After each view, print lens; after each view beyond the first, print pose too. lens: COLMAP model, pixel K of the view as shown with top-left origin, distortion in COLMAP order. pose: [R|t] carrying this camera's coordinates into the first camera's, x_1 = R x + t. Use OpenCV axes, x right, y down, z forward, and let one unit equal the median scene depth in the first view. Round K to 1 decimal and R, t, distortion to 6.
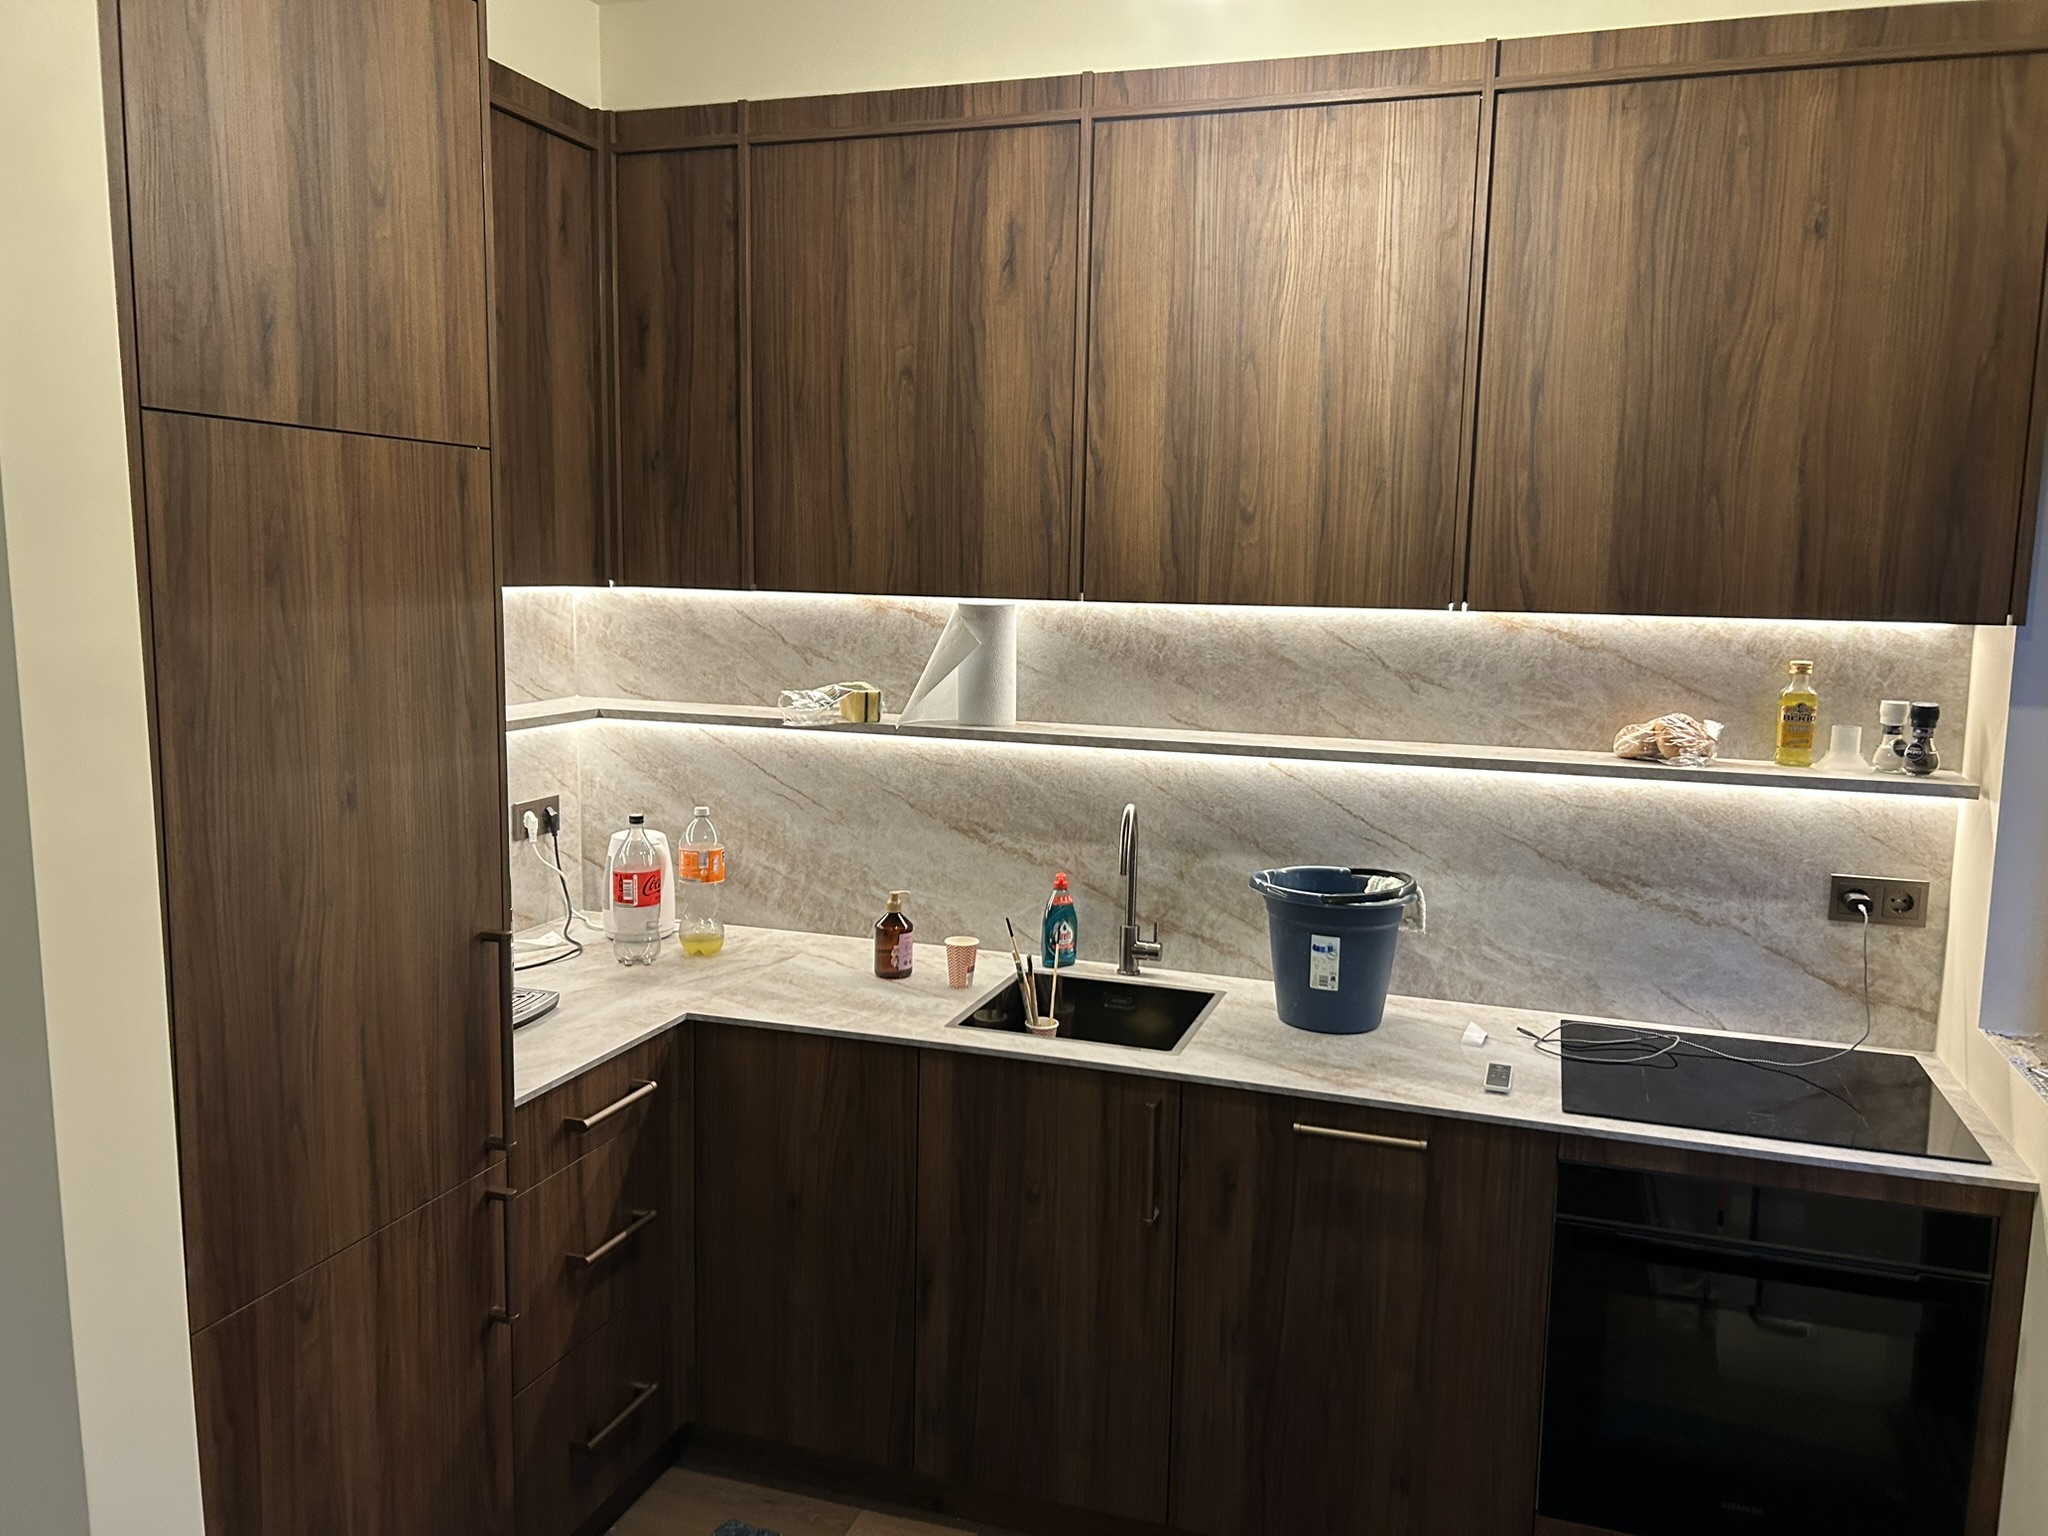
lens RADIAL K [[1541.5, 0, 1024.0], [0, 1541.5, 768.0], [0, 0, 1]] dist [0.096307, -0.119559]
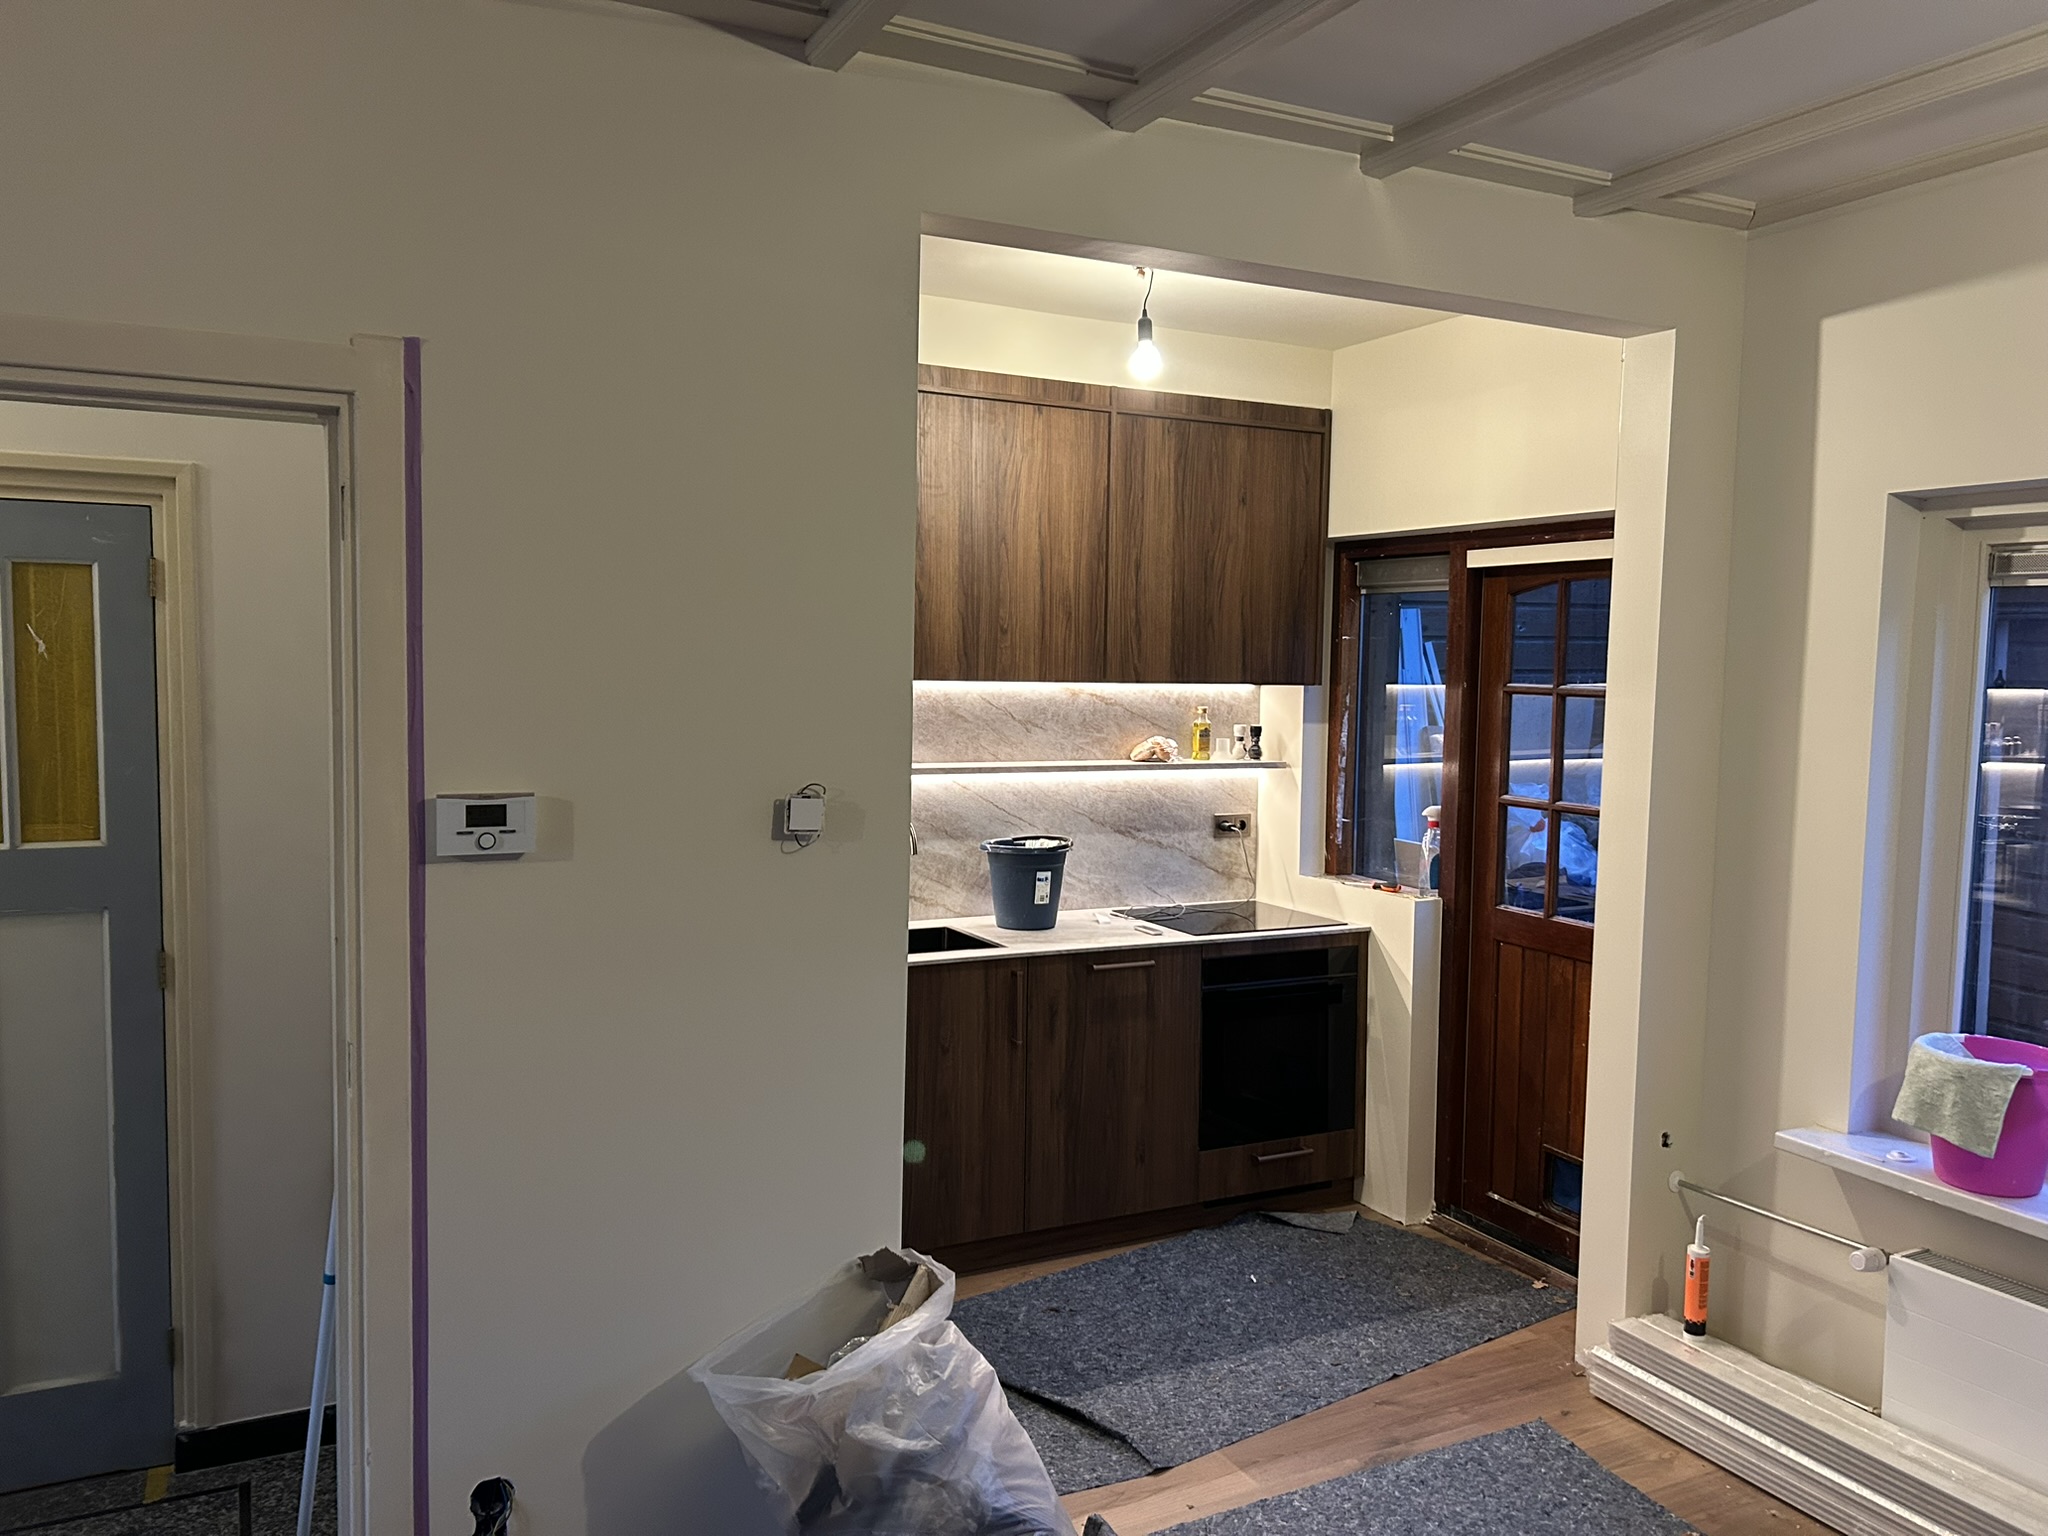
lens RADIAL K [[1575.6, 0, 1024.0], [0, 1575.6, 768.0], [0, 0, 1]] dist [0.215074, -0.130407]
pose [[0.699750, -0.053288, 0.712397, -1.078649], [0.093696, 0.995446, -0.017572, 0.022300], [-0.708216, 0.079045, 0.701556, -0.230180]]
